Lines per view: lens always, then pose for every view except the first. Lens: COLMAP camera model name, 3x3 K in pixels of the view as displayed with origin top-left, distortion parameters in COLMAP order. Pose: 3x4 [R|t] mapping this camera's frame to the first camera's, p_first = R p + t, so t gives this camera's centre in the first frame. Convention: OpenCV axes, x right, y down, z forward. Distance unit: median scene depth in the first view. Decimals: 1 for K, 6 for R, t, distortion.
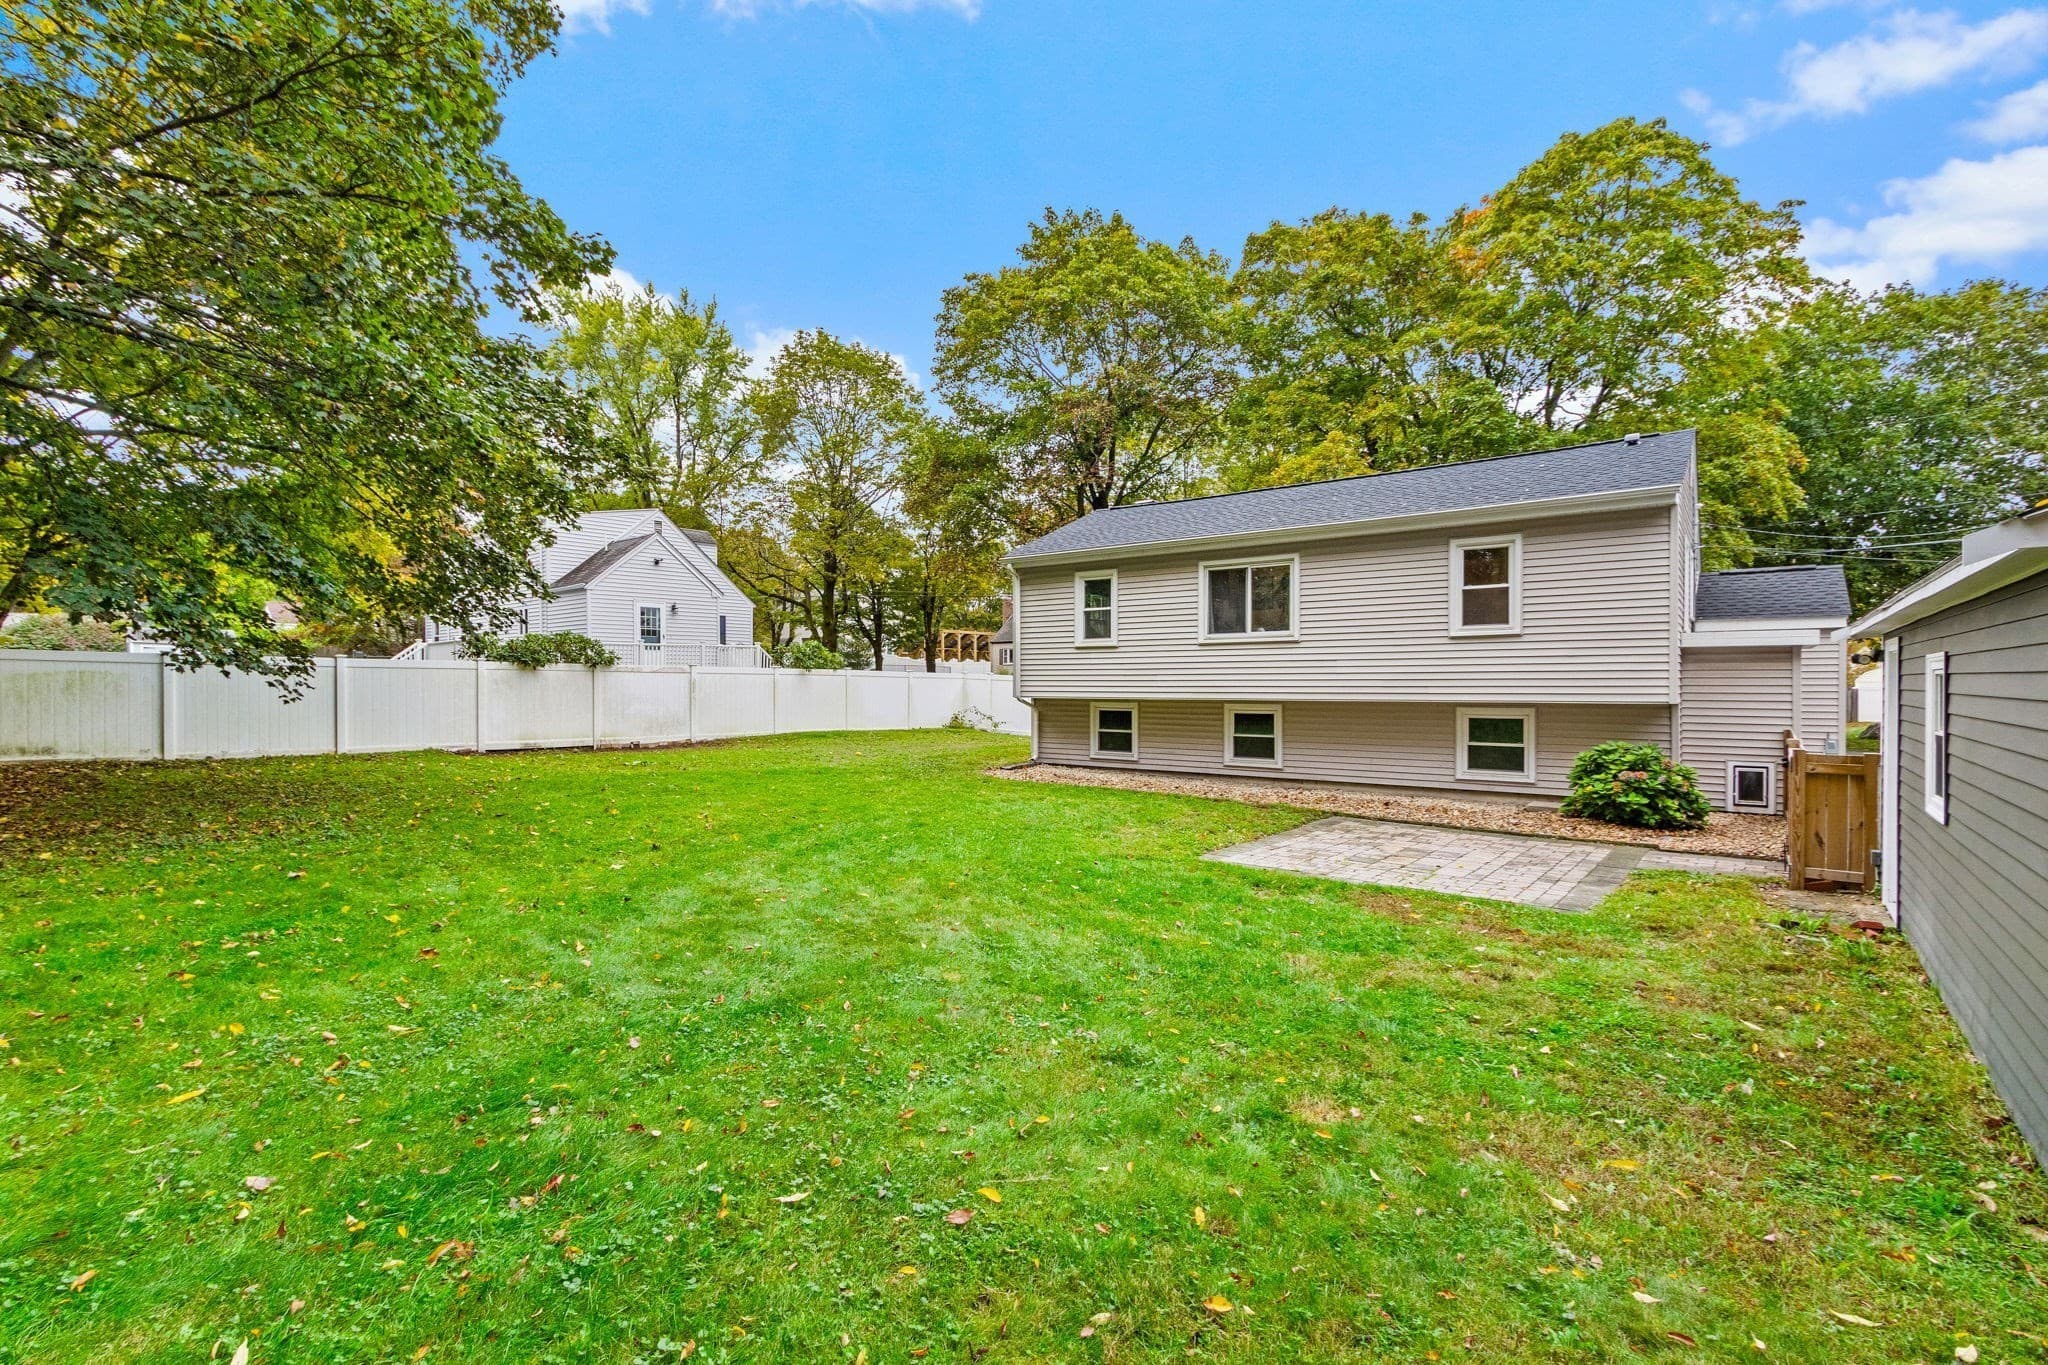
lens RADIAL K [[921.6, 0, 1024.0], [0, 921.6, 682.5], [0, 0, 1]] dist [0.002556, 0.000360]
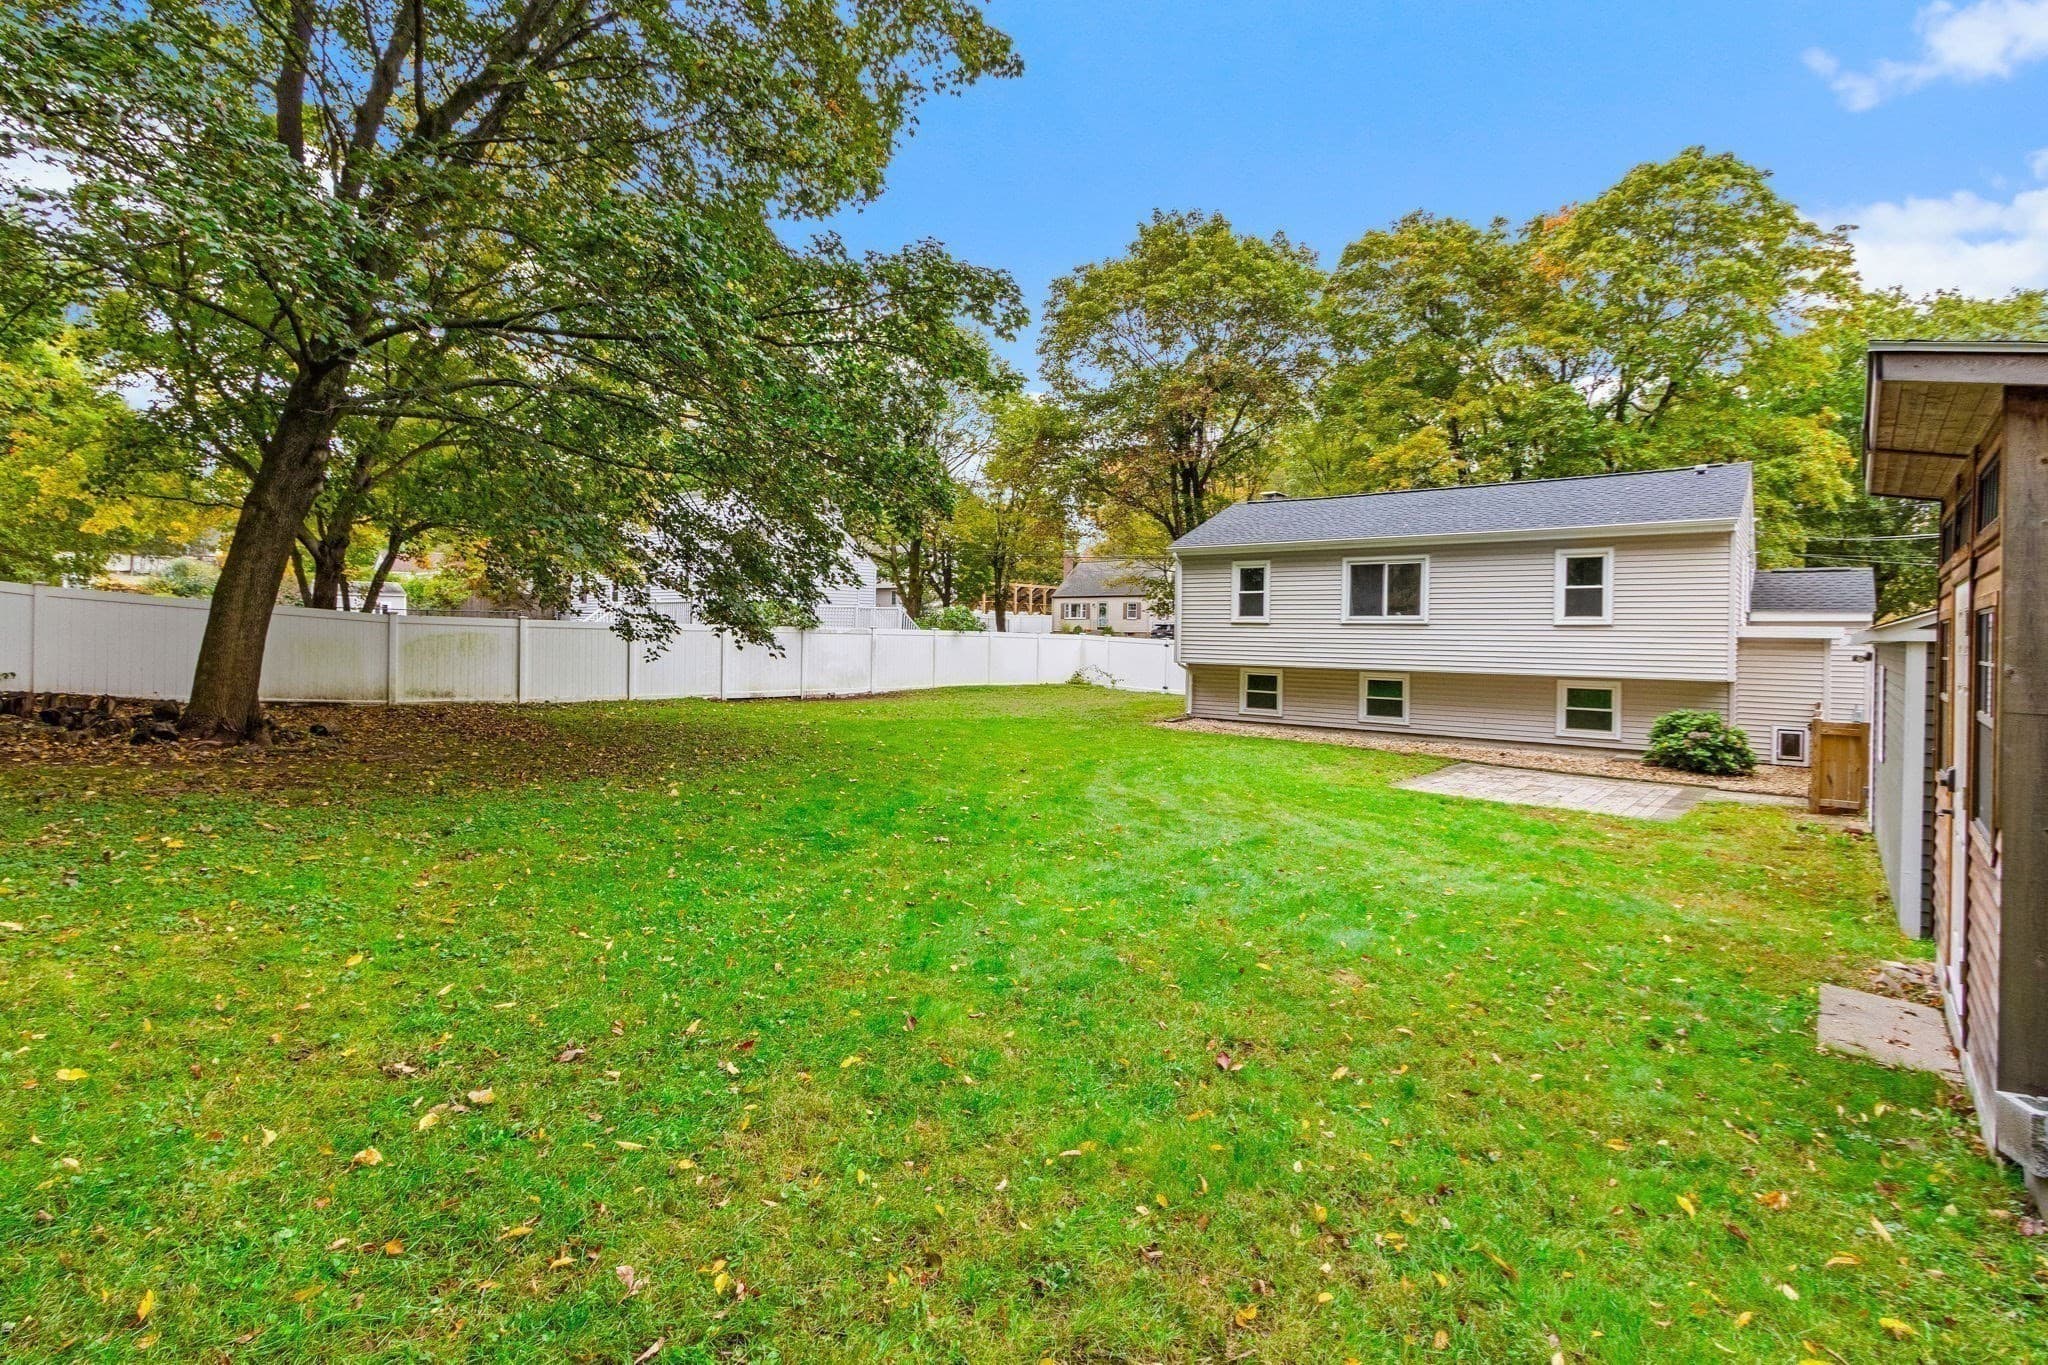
lens RADIAL K [[954.2, 0, 1018.6], [0, 954.2, 632.3], [0, 0, 1]] dist [0.000602, -0.000098]
pose [[0.999456, 0.014694, -0.029525, -0.203866], [-0.014665, 0.999892, 0.001215, -0.025027], [0.029540, -0.000782, 0.999563, -0.292211]]
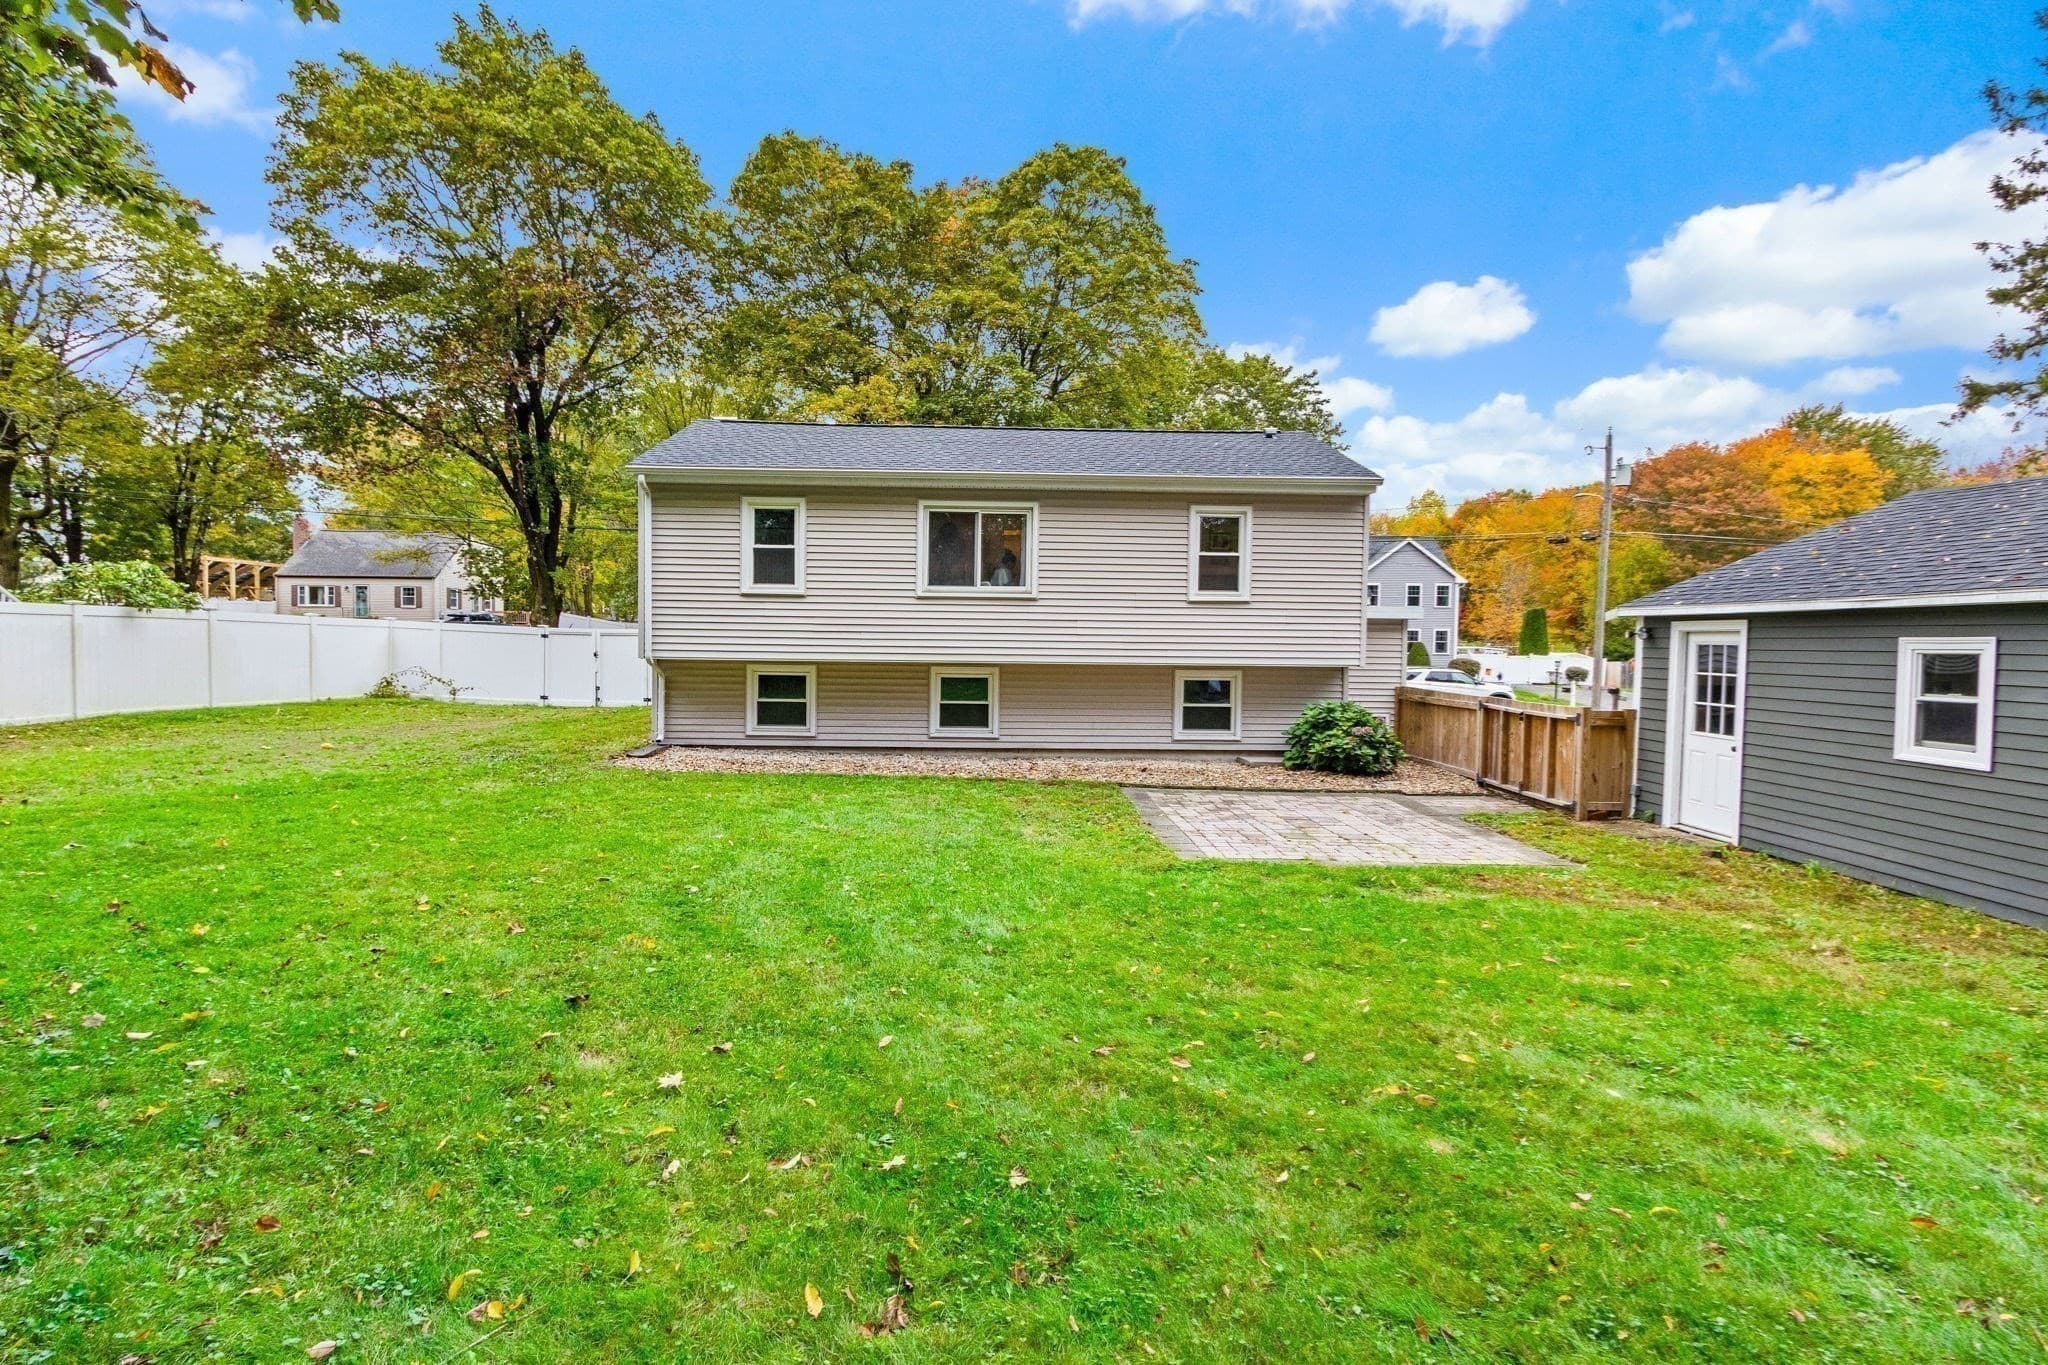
lens RADIAL K [[927.3, 0, 984.1], [0, 927.3, 675.1], [0, 0, 1]] dist [-0.000344, 0.000150]
pose [[0.779115, -0.012412, 0.626758, -0.296500], [-0.014774, 0.999163, 0.038152, -0.002995], [-0.626706, -0.038984, 0.778280, 0.286761]]
